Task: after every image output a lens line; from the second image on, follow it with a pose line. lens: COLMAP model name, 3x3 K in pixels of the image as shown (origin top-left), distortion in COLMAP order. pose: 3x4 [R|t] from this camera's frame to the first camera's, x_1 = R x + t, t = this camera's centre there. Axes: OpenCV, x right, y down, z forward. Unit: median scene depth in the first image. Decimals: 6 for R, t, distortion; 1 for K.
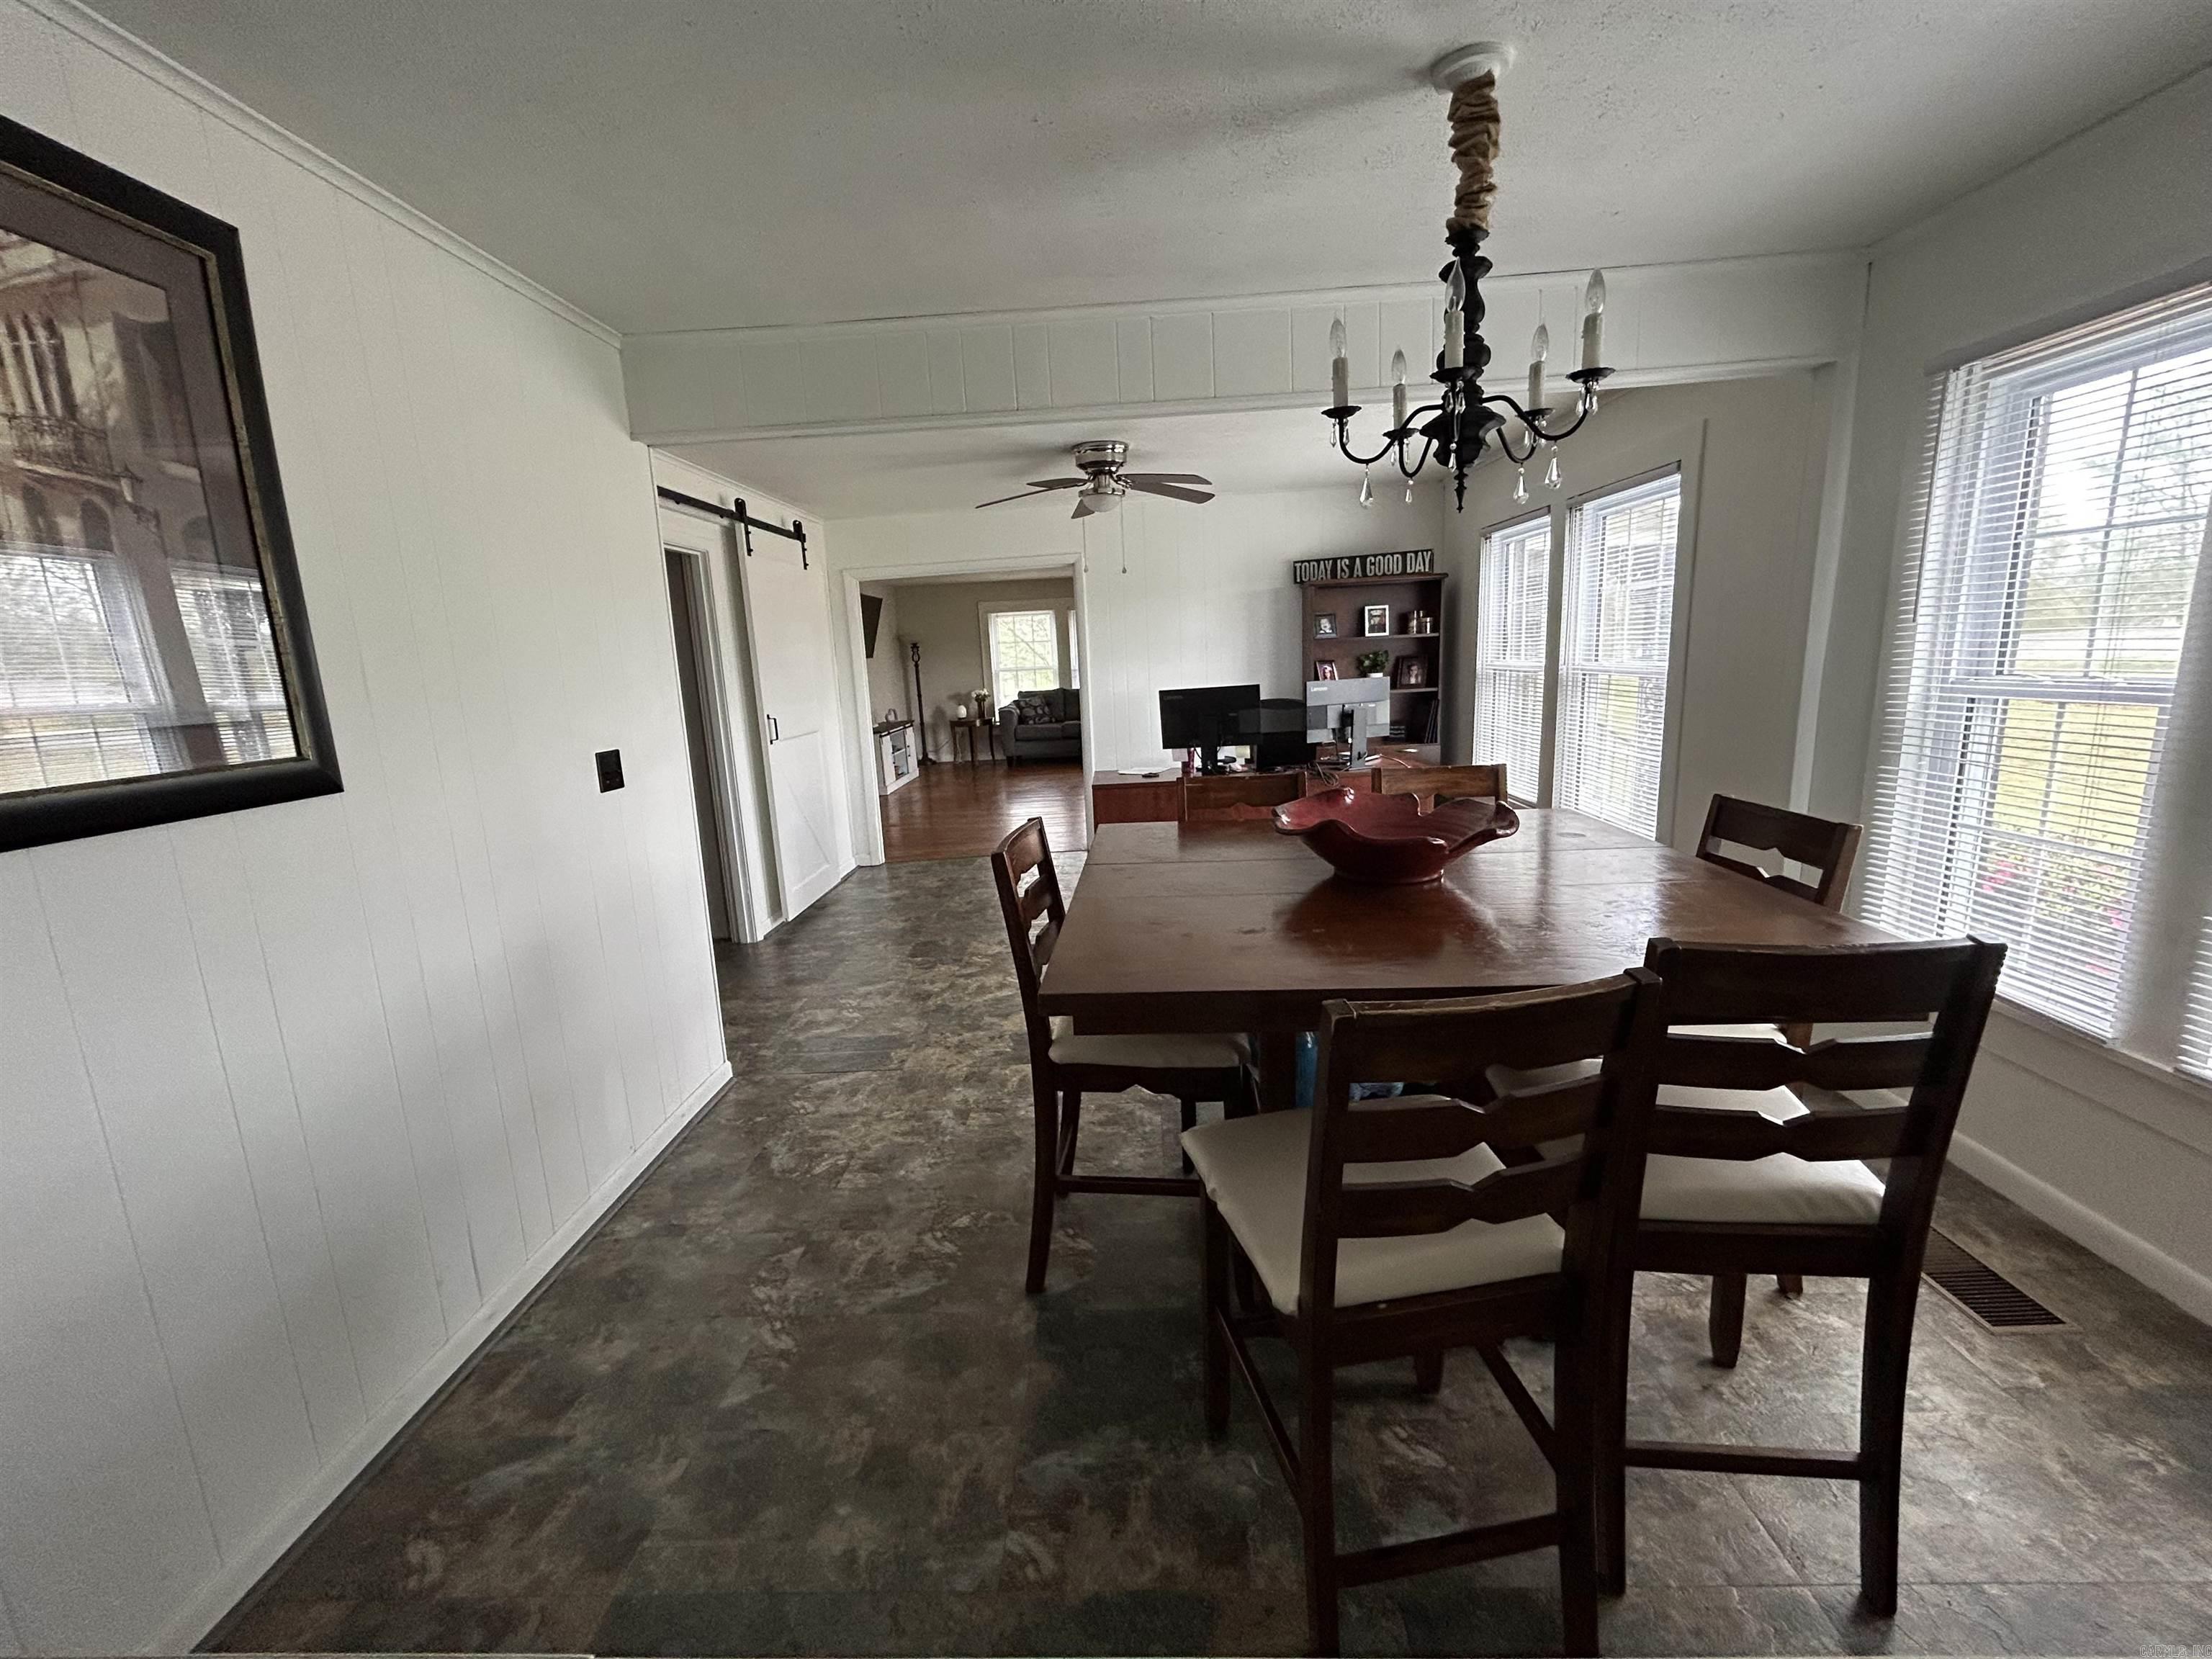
lens RADIAL K [[887.9, 0, 1106.0], [0, 887.9, 829.5], [0, 0, 1]] dist [0.000994, -0.005979]
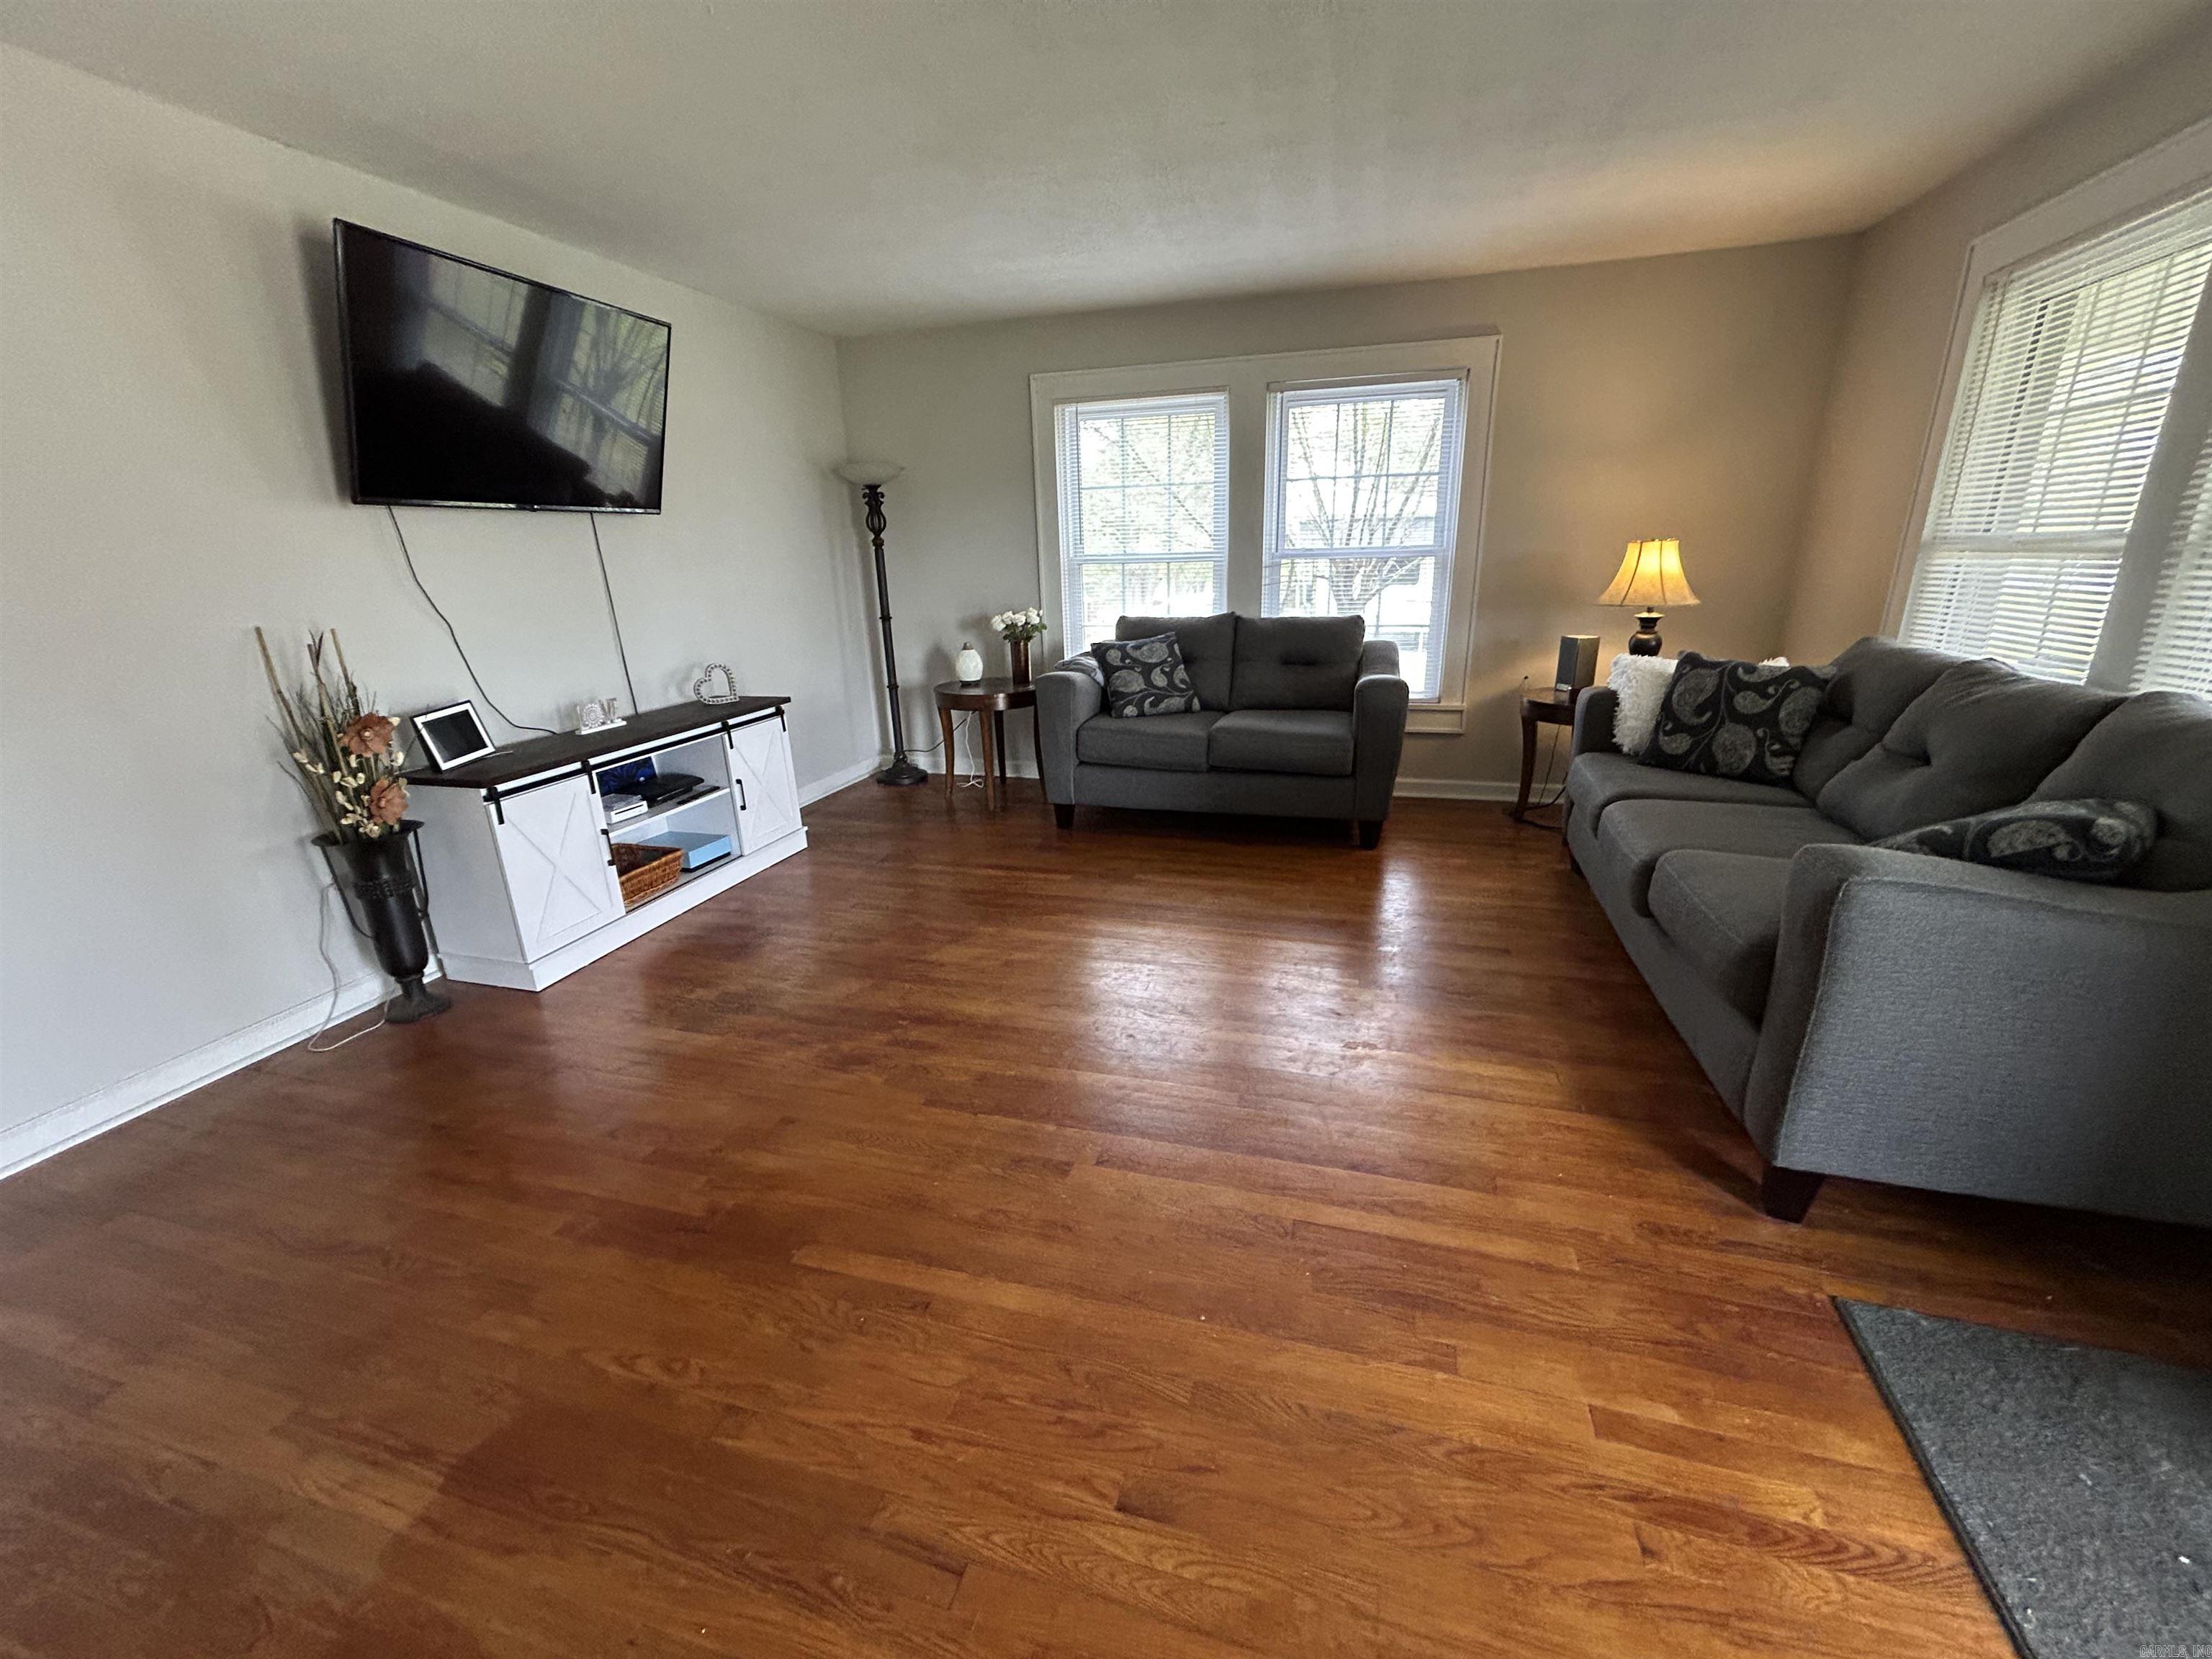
lens RADIAL K [[887.9, 0, 1106.0], [0, 887.9, 829.5], [0, 0, 1]] dist [0.000994, -0.005979]
pose [[0.966155, 0.097963, -0.238639, -0.002499], [-0.067708, 0.988954, 0.131851, -0.166276], [0.248920, -0.111231, 0.962116, 0.885680]]
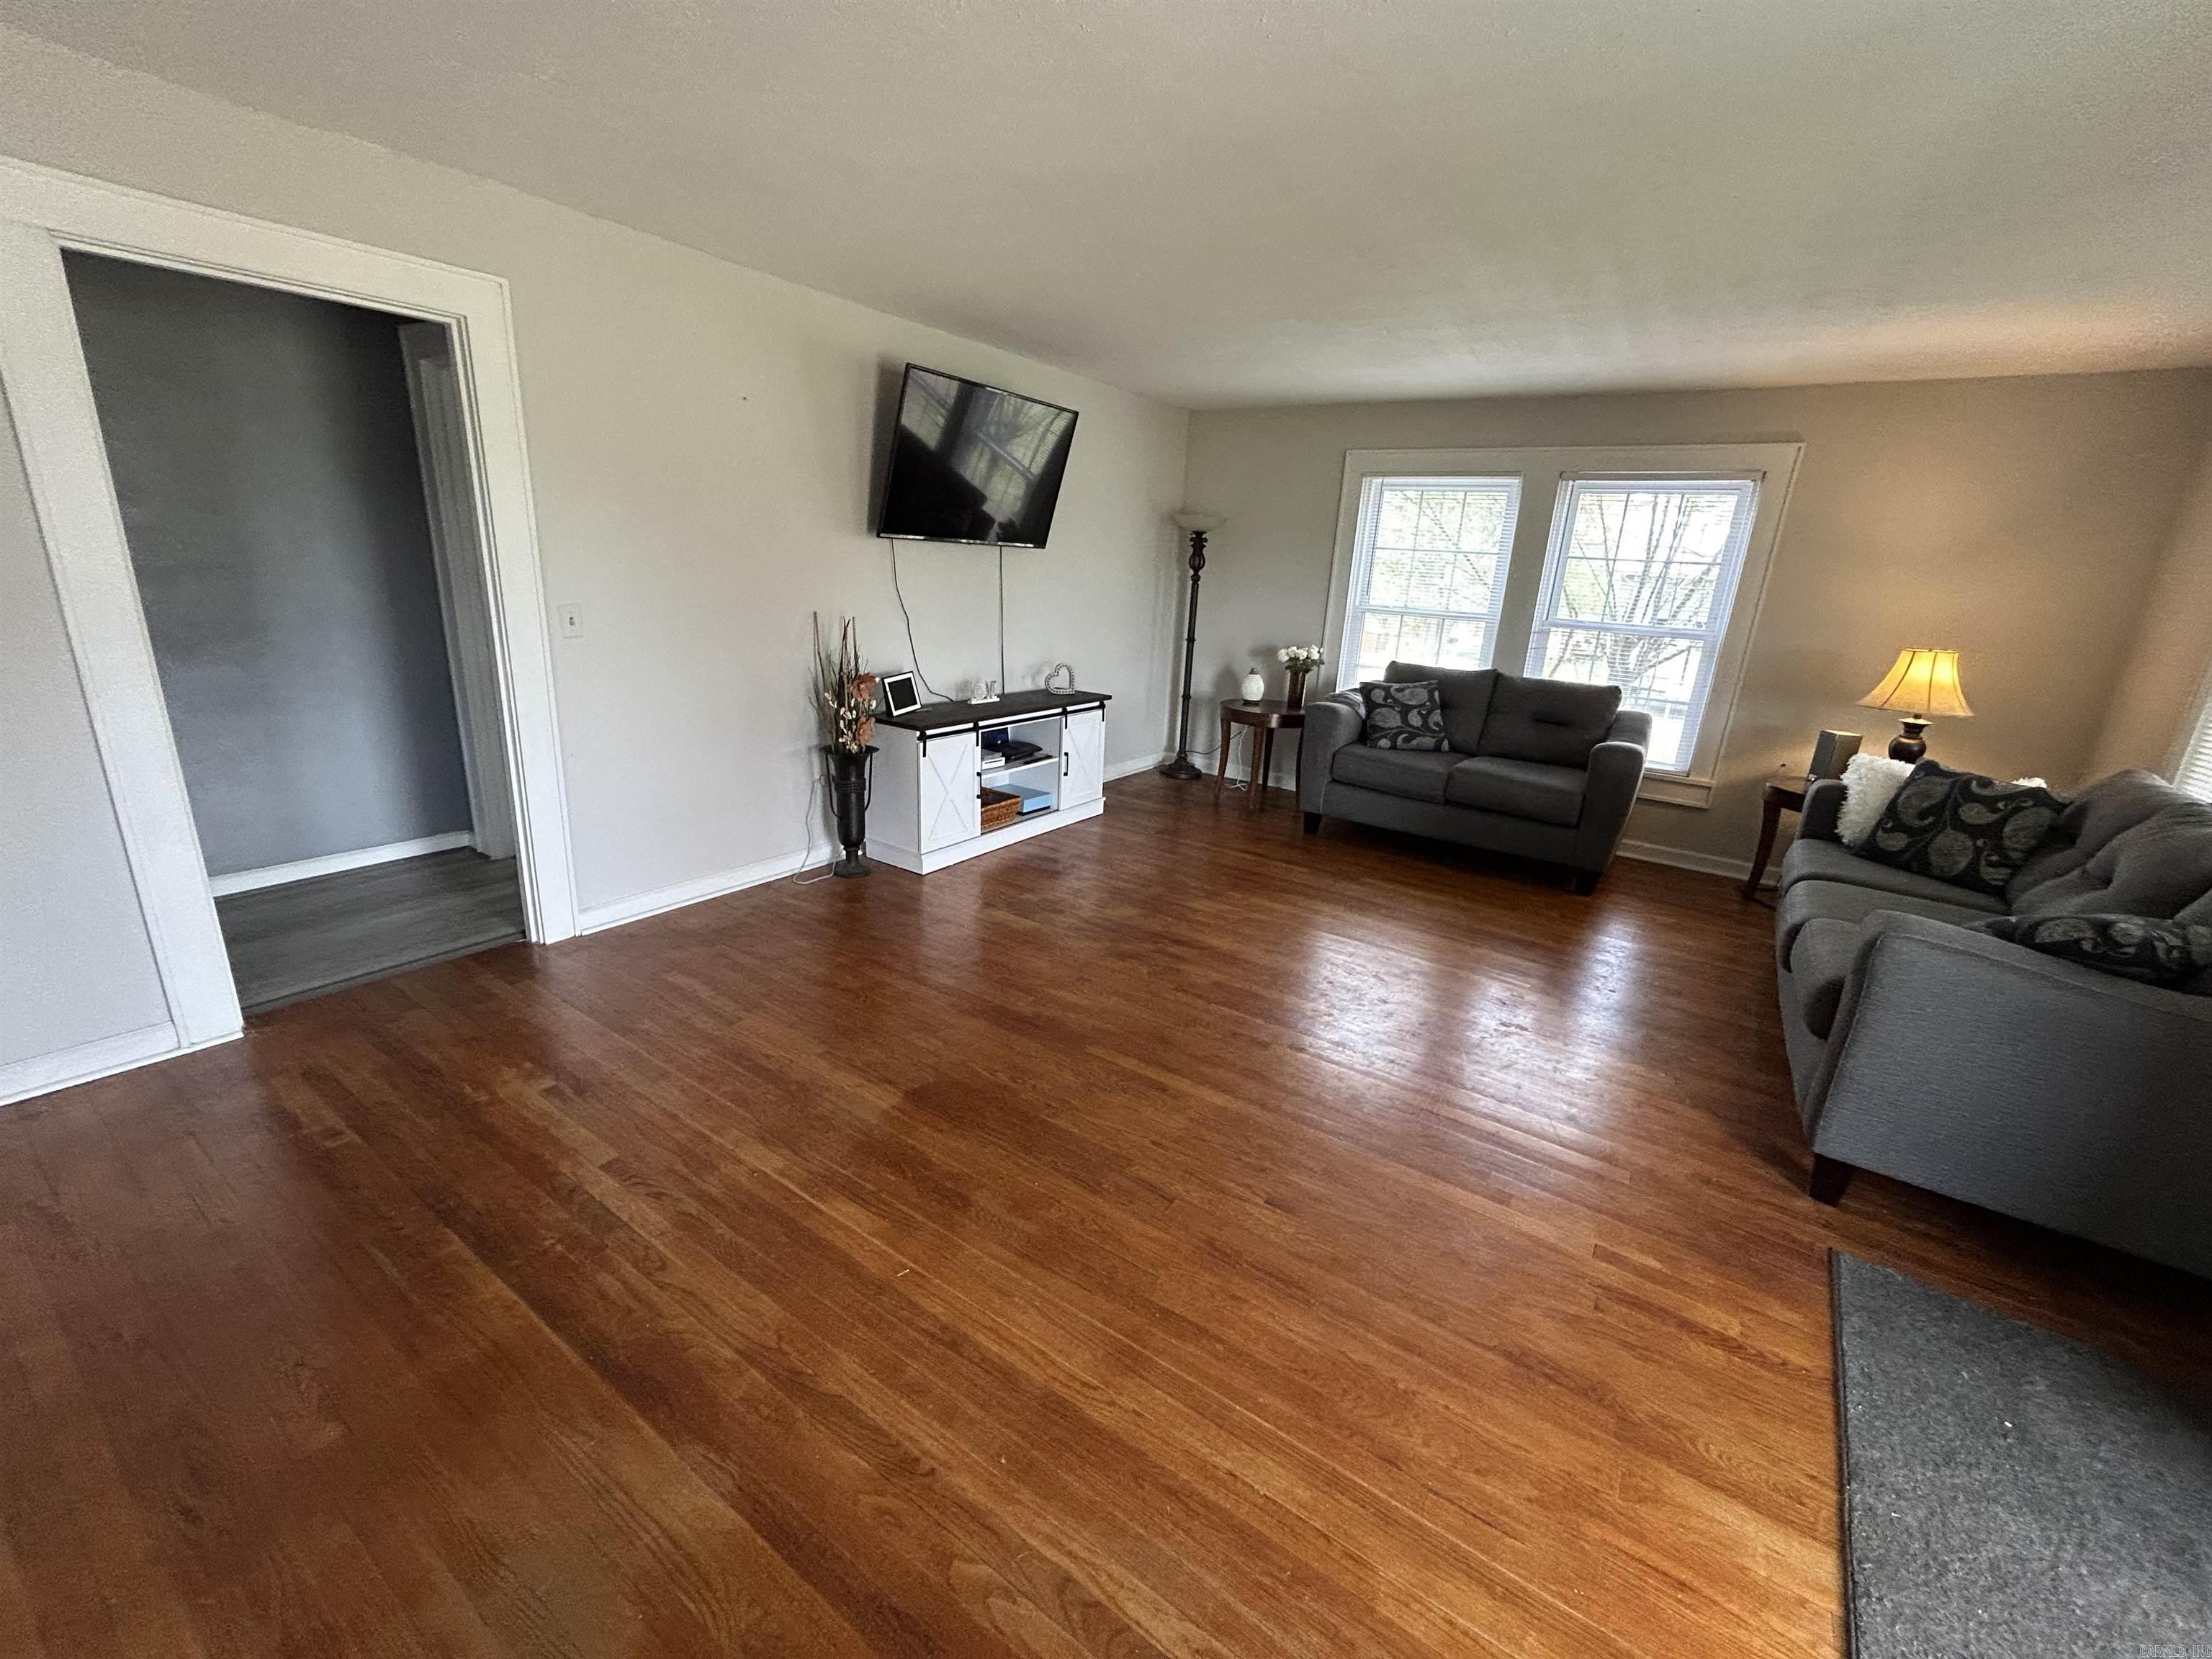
lens RADIAL K [[906.5, 0, 1106.0], [0, 906.5, 829.5], [0, 0, 1]] dist [0.000349, -0.000234]
pose [[0.834779, 0.245837, -0.492654, 0.040433], [-0.197571, 0.968940, 0.148731, -0.164829], [0.513916, -0.026824, 0.857421, 0.769639]]
